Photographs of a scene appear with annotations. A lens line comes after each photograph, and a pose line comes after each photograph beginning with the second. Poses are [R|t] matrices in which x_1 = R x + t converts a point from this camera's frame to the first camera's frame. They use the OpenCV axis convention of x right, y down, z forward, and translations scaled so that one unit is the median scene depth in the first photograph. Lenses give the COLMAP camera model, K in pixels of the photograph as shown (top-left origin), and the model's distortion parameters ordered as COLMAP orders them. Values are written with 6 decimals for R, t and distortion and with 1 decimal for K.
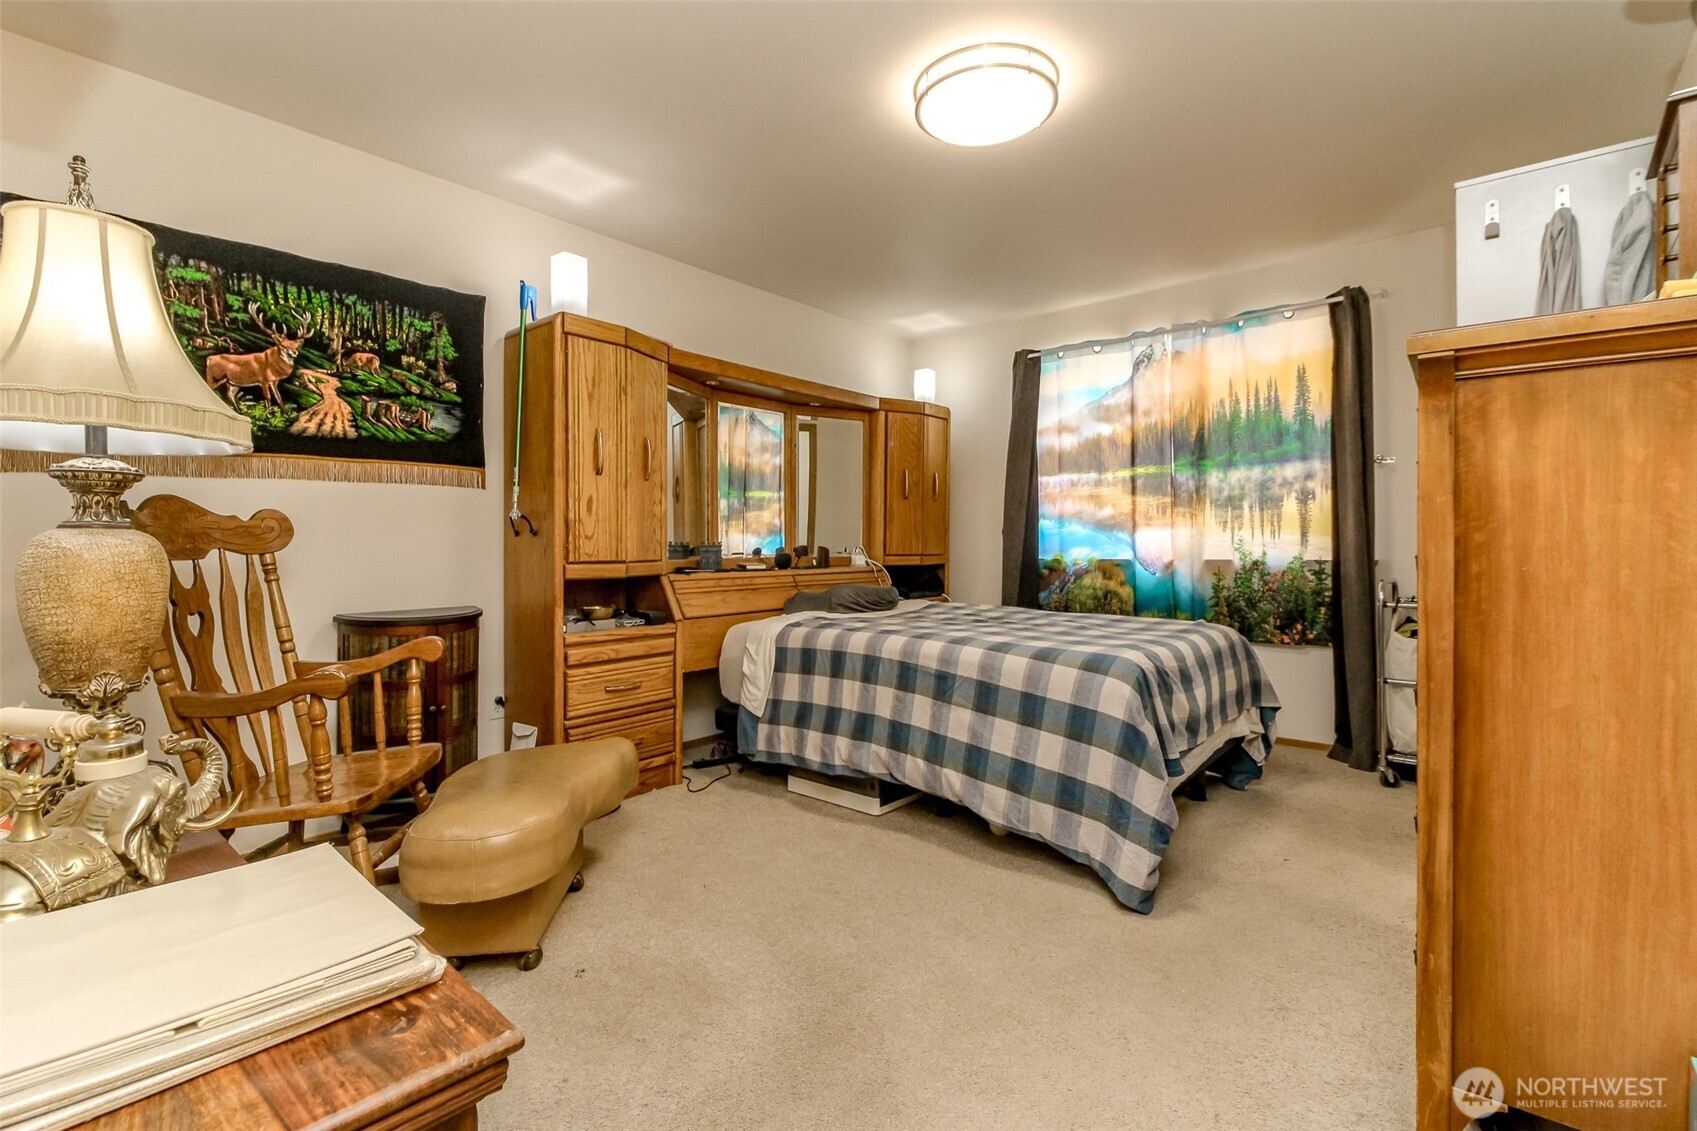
lens RADIAL K [[763.9, 0, 848.4], [0, 763.9, 559.5], [0, 0, 1]] dist [0.010182, -0.008891]
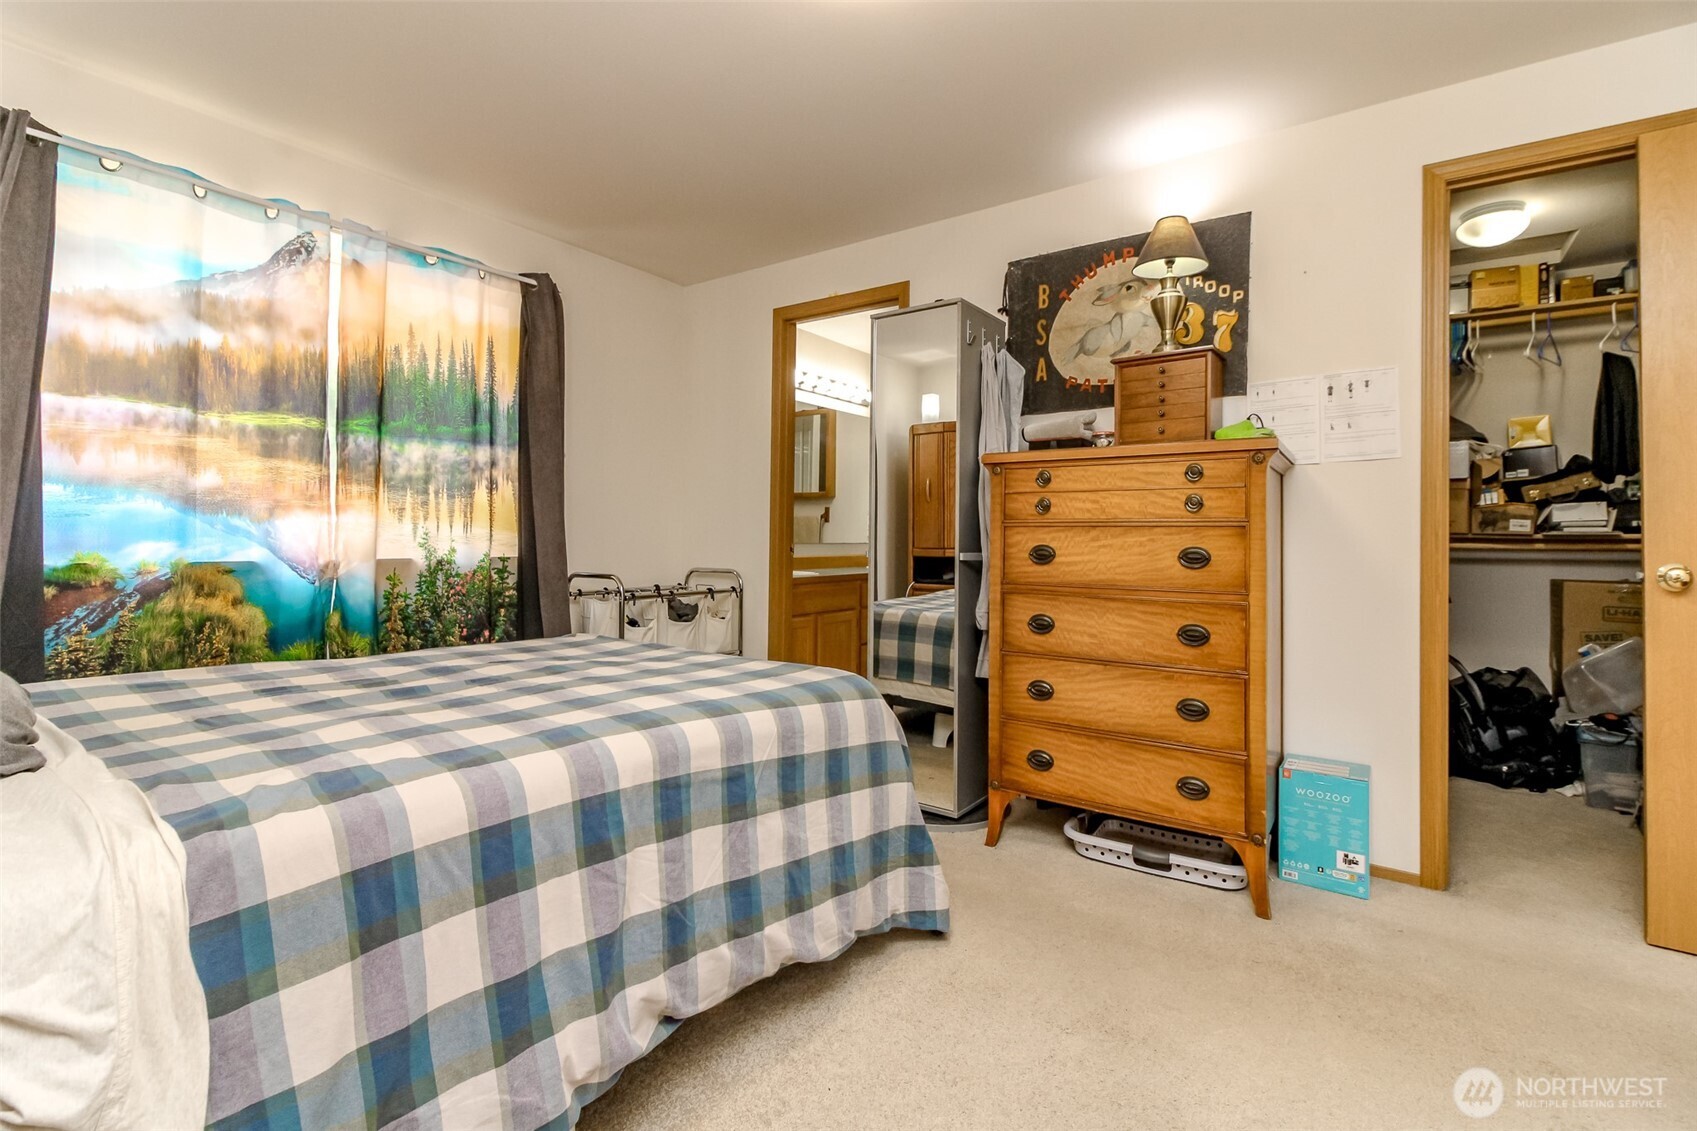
lens RADIAL K [[763.9, 0, 832.0], [0, 763.9, 532.2], [0, 0, 1]] dist [0.010182, -0.008891]
pose [[-0.065778, 0.012641, 0.997754, -0.293274], [0.005624, 0.999909, -0.012298, -0.014309], [-0.997818, 0.004803, -0.065844, 0.620768]]
